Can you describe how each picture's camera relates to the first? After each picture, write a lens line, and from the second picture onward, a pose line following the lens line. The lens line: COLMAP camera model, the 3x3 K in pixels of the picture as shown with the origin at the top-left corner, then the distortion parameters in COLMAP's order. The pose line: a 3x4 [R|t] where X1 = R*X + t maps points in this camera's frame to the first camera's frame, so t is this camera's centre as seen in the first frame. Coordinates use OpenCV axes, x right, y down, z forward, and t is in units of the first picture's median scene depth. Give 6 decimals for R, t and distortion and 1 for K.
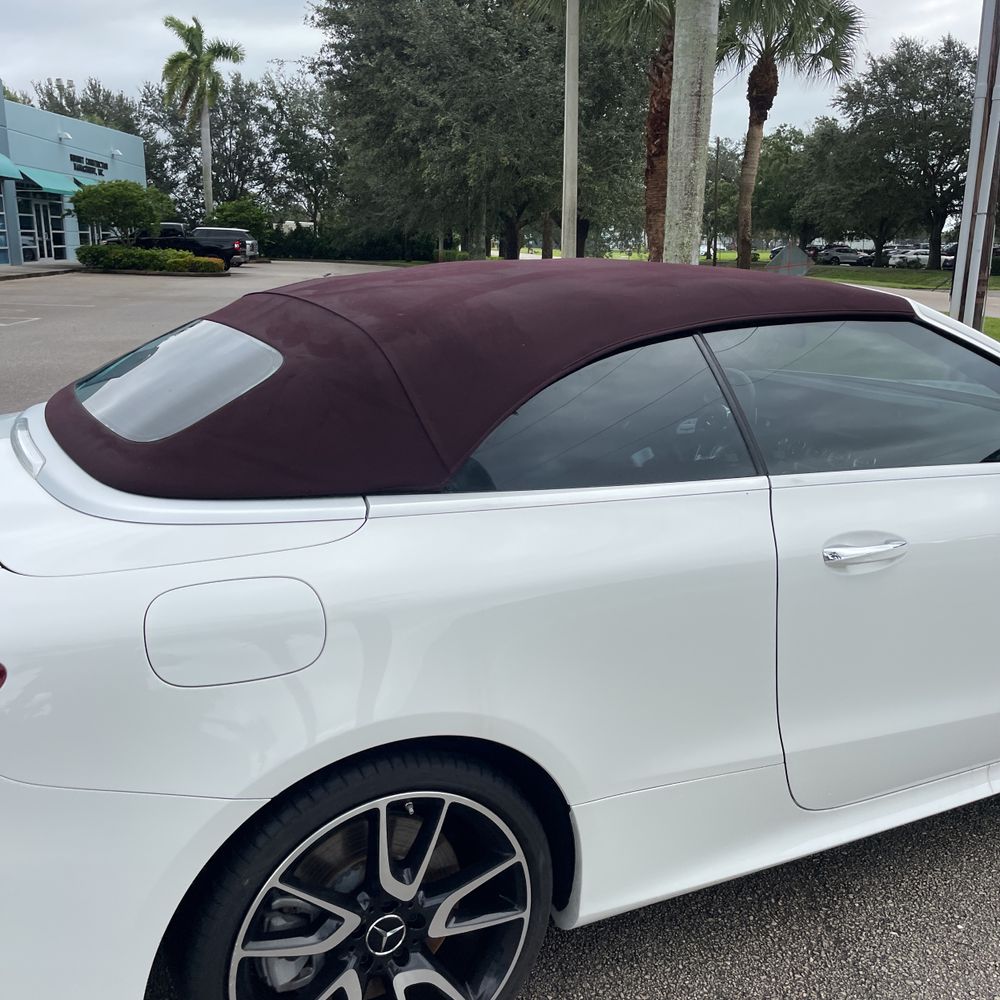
lens RADIAL K [[1024.5, 0, 486.0], [0, 1024.5, 509.0], [0, 0, 1]] dist [0.032706, 0.000000]
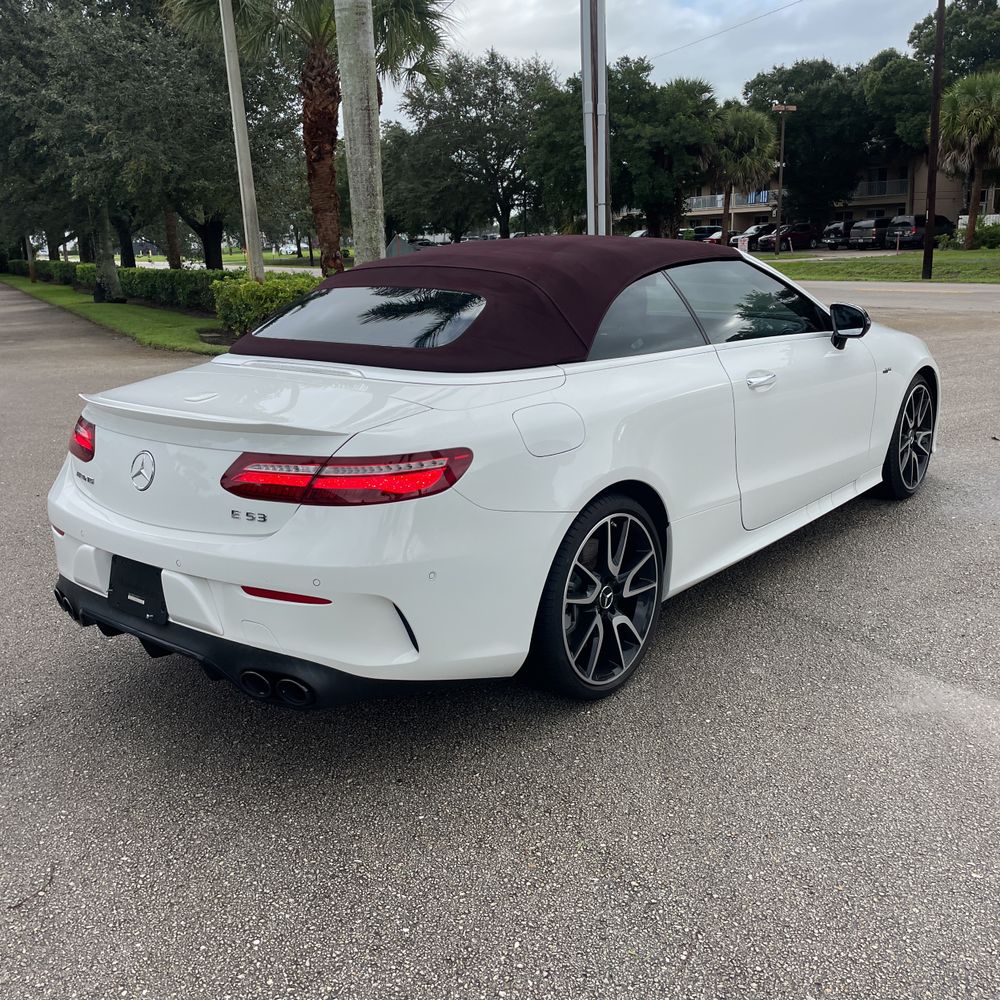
lens RADIAL K [[1024.5, 0, 499.2], [0, 1024.5, 496.4], [0, 0, 1]] dist [0.032706, 0.000000]
pose [[0.916803, -0.143012, 0.372854, -0.079636], [0.147440, 0.988929, 0.016778, 0.014949], [-0.371126, 0.039592, 0.927738, -0.054826]]
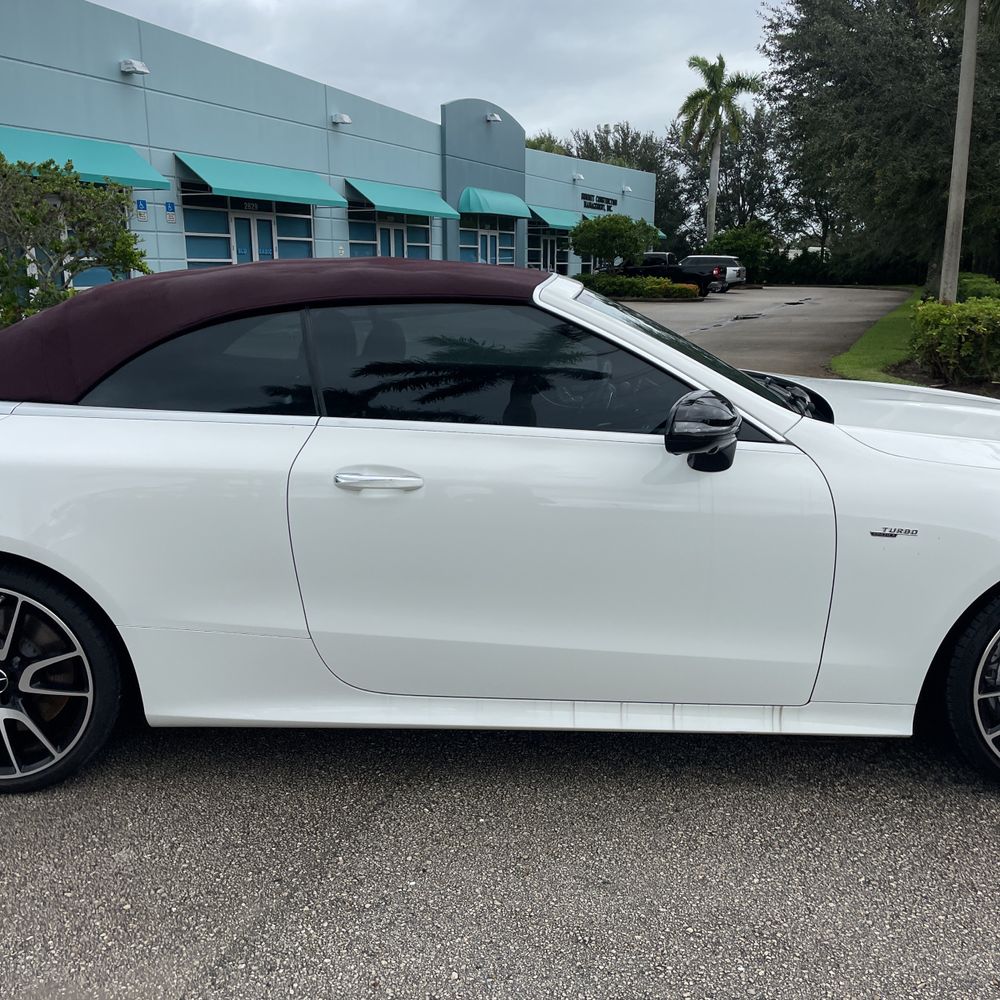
lens RADIAL K [[1024.5, 0, 492.0], [0, 1024.5, 513.1], [0, 0, 1]] dist [0.032706, 0.000000]
pose [[0.881076, 0.095613, -0.463209, 0.108678], [-0.106038, 0.994356, 0.003552, 0.006208], [0.460934, 0.045988, 0.886242, -0.004778]]
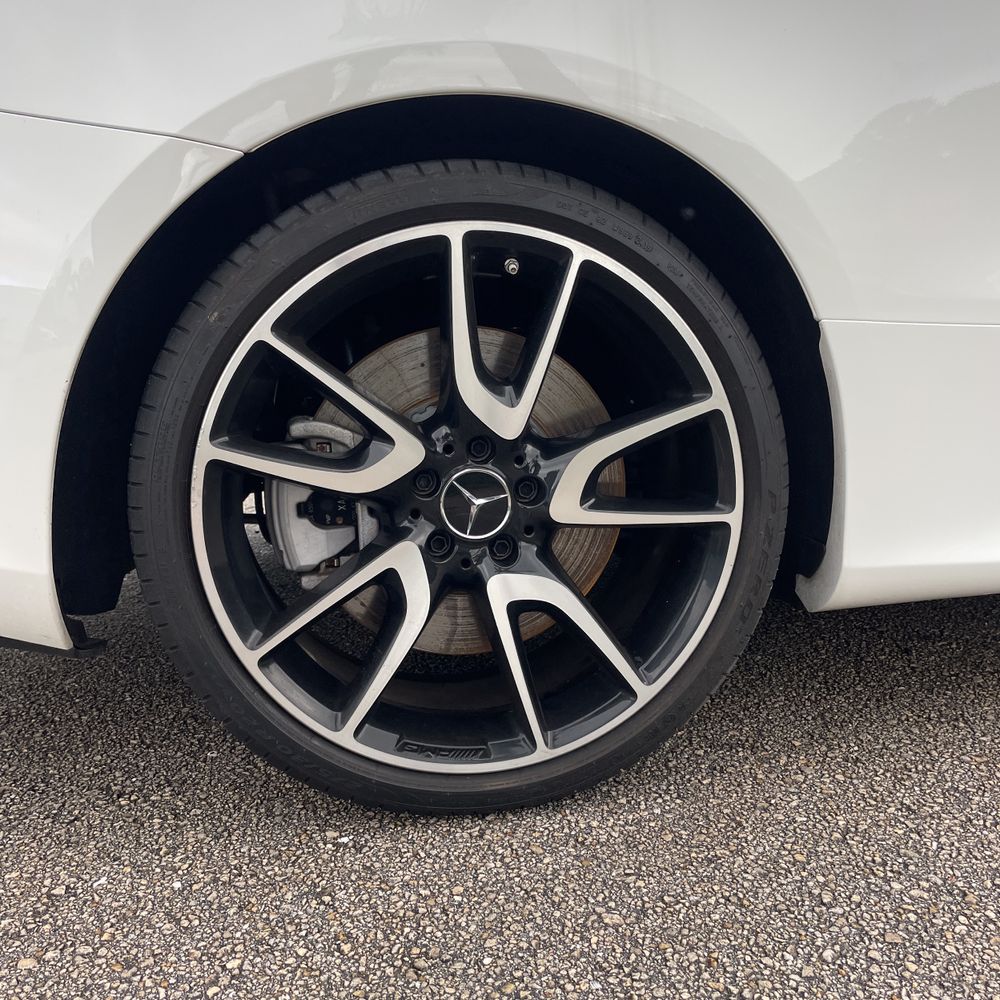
lens RADIAL K [[1024.5, 0, 475.0], [0, 1024.5, 505.2], [0, 0, 1]] dist [0.032706, 0.000000]
pose [[0.949595, -0.002621, -0.313469, 0.007272], [-0.023795, 0.996477, -0.080415, 0.039345], [0.312575, 0.083821, 0.946187, 0.038061]]
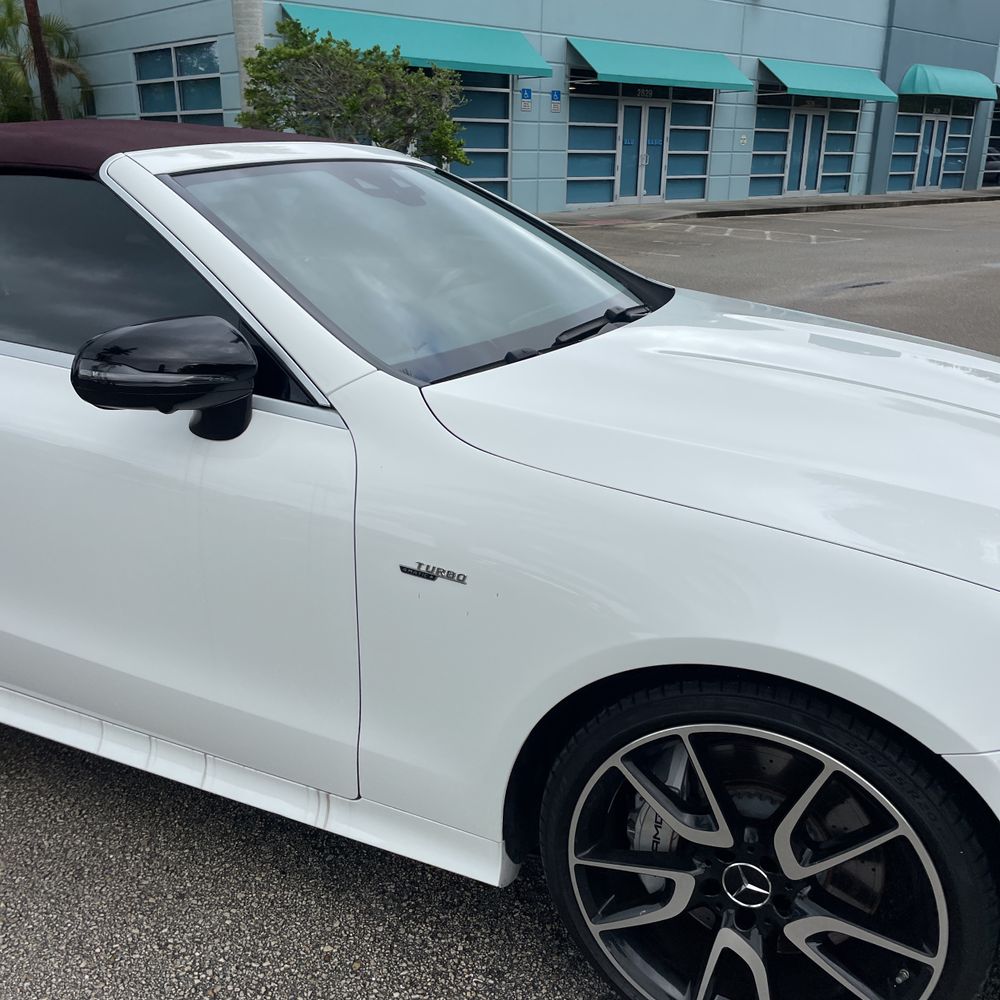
lens RADIAL K [[1024.5, 0, 488.9], [0, 1024.5, 514.0], [0, 0, 1]] dist [0.032706, 0.000000]
pose [[0.600089, 0.249948, -0.759881, 0.153777], [-0.198523, 0.966746, 0.161216, -0.013701], [0.774907, 0.054110, 0.629755, 0.084255]]
